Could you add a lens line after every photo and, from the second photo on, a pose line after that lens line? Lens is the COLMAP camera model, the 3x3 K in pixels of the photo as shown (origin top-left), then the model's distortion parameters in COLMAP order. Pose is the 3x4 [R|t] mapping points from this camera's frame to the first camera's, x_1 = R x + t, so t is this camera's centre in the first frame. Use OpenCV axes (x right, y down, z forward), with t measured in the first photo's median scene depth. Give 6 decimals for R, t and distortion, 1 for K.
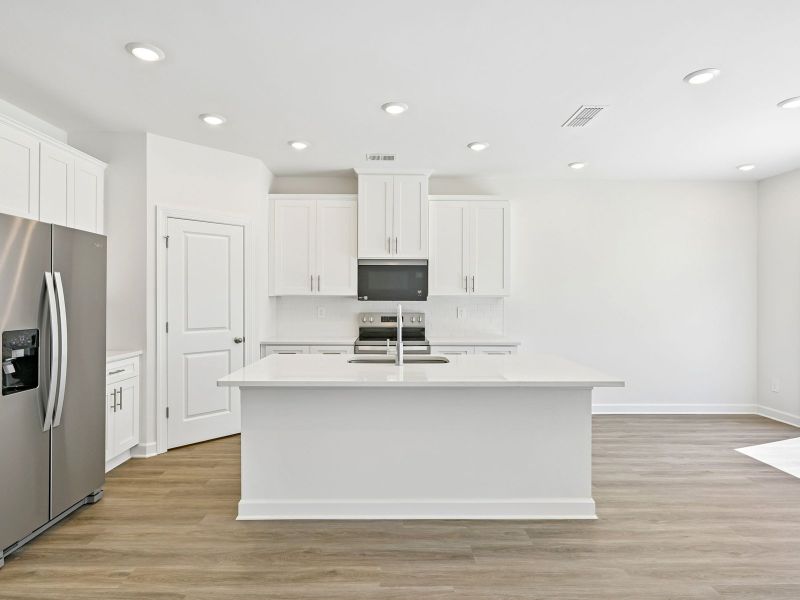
lens RADIAL K [[447.2, 0, 398.4], [0, 447.2, 299.5], [0, 0, 1]] dist [0.001670, 0.000083]
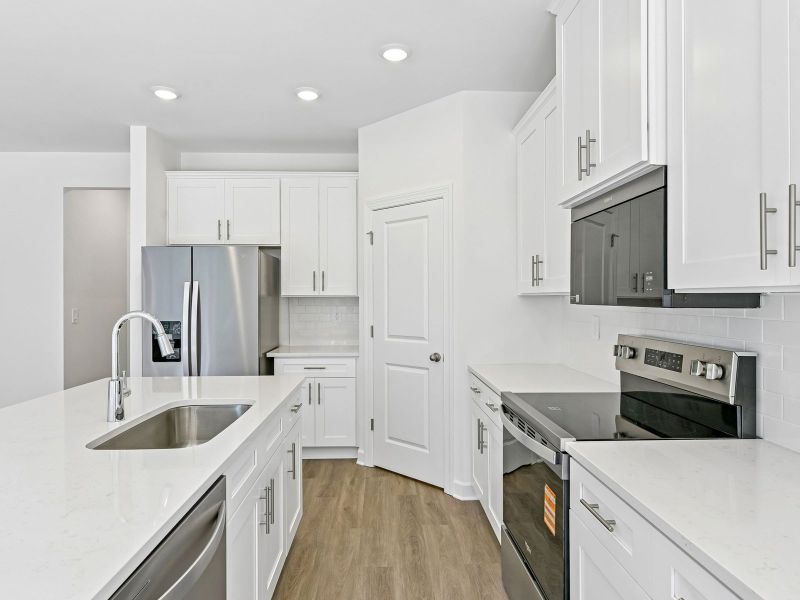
lens RADIAL K [[478.4, 0, 402.1], [0, 478.4, 298.7], [0, 0, 1]] dist [-0.008764, -0.002338]
pose [[0.023983, -0.001053, -0.999712, 0.406505], [0.001244, 0.999999, -0.001024, -0.003127], [0.999712, -0.001219, 0.023985, 0.913370]]
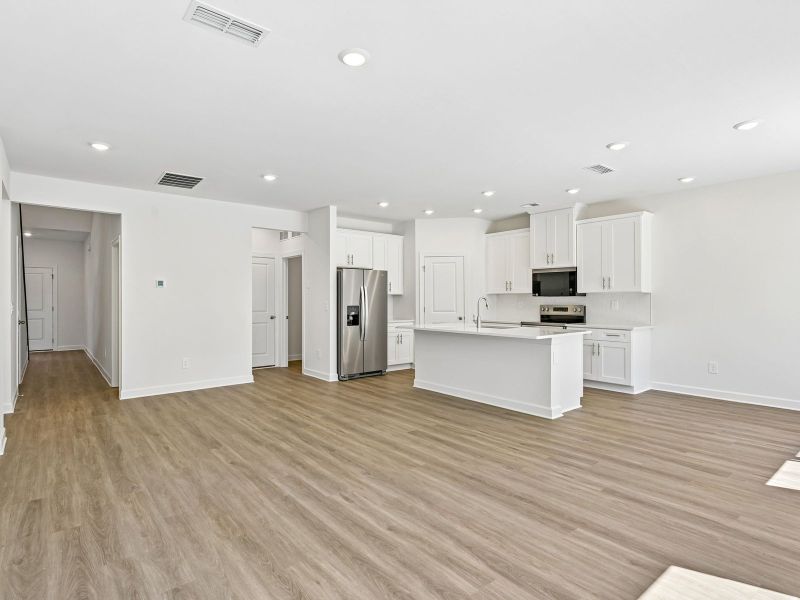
lens RADIAL K [[427.2, 0, 384.9], [0, 427.2, 297.1], [0, 0, 1]] dist [-0.004046, -0.002019]
pose [[0.607319, -0.008650, -0.794411, 0.843775], [0.002174, 0.999955, -0.009226, 0.019161], [0.794455, 0.003877, 0.607310, -0.318141]]
